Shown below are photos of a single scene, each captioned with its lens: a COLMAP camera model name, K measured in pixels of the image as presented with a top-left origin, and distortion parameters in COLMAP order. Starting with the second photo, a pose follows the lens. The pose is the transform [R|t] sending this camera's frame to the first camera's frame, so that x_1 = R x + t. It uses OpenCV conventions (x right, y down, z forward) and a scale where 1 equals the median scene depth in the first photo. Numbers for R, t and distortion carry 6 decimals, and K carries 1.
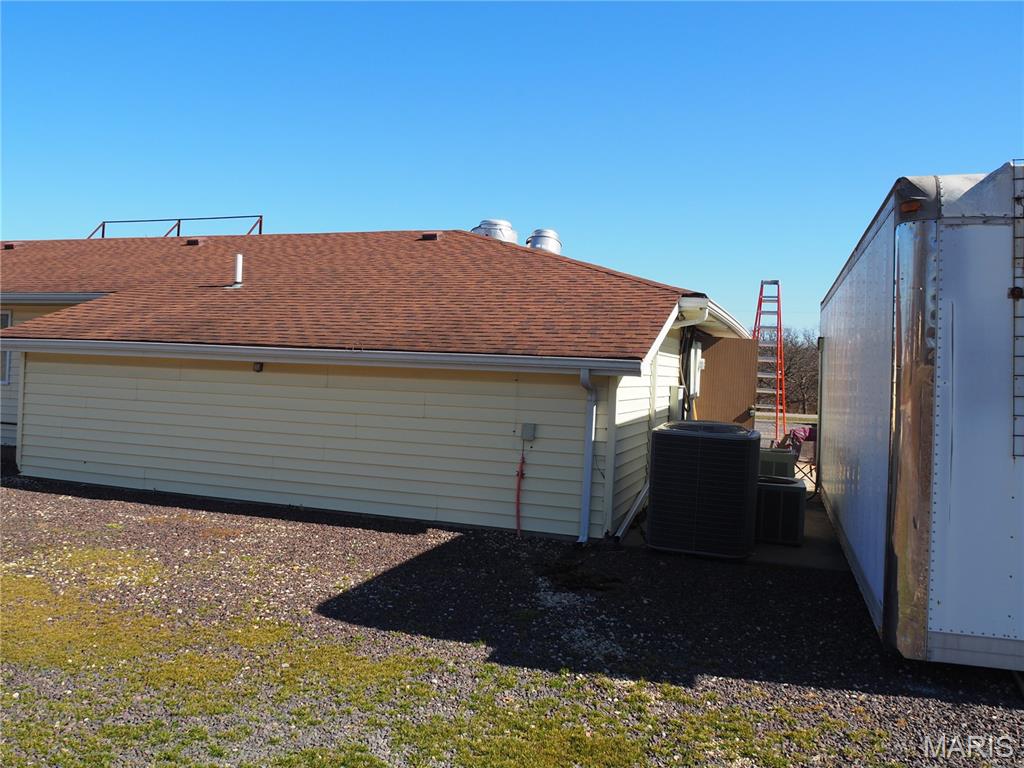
lens RADIAL K [[831.0, 0, 512.0], [0, 831.0, 384.0], [0, 0, 1]] dist [-0.067187, 0.030531]
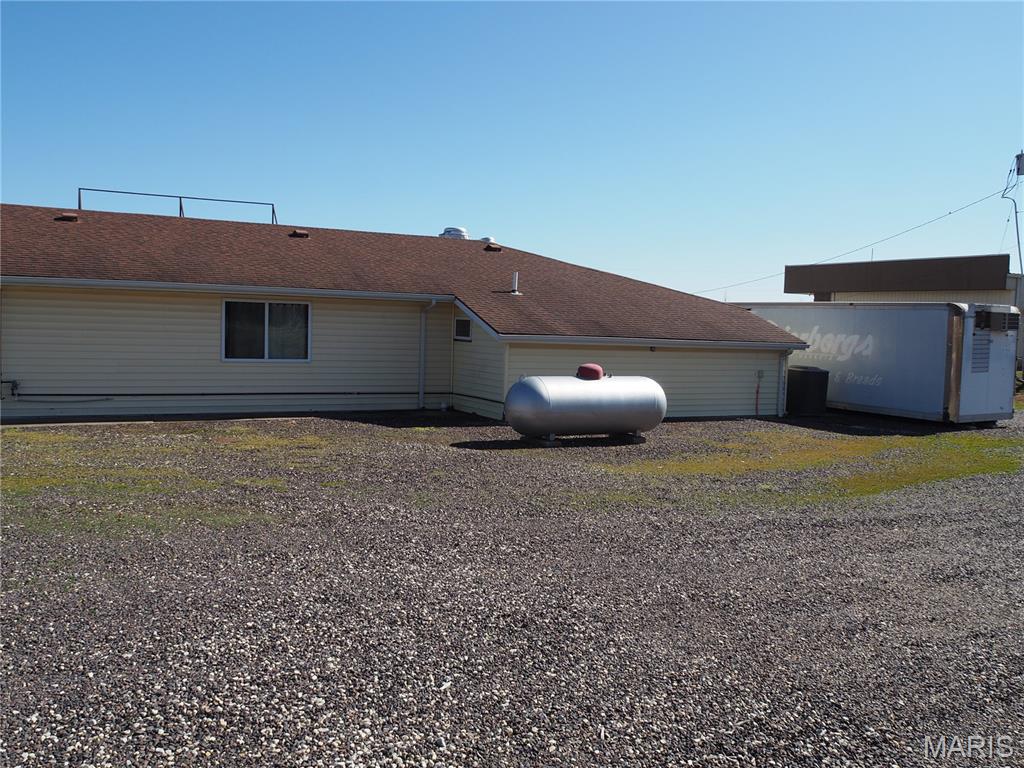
lens RADIAL K [[867.0, 0, 512.0], [0, 867.0, 384.0], [0, 0, 1]] dist [-0.000628, 0.018930]
pose [[0.703387, -0.060264, 0.708248, -2.216456], [0.008887, 0.997067, 0.076013, -0.106914], [-0.710752, -0.047173, 0.701860, -0.233758]]
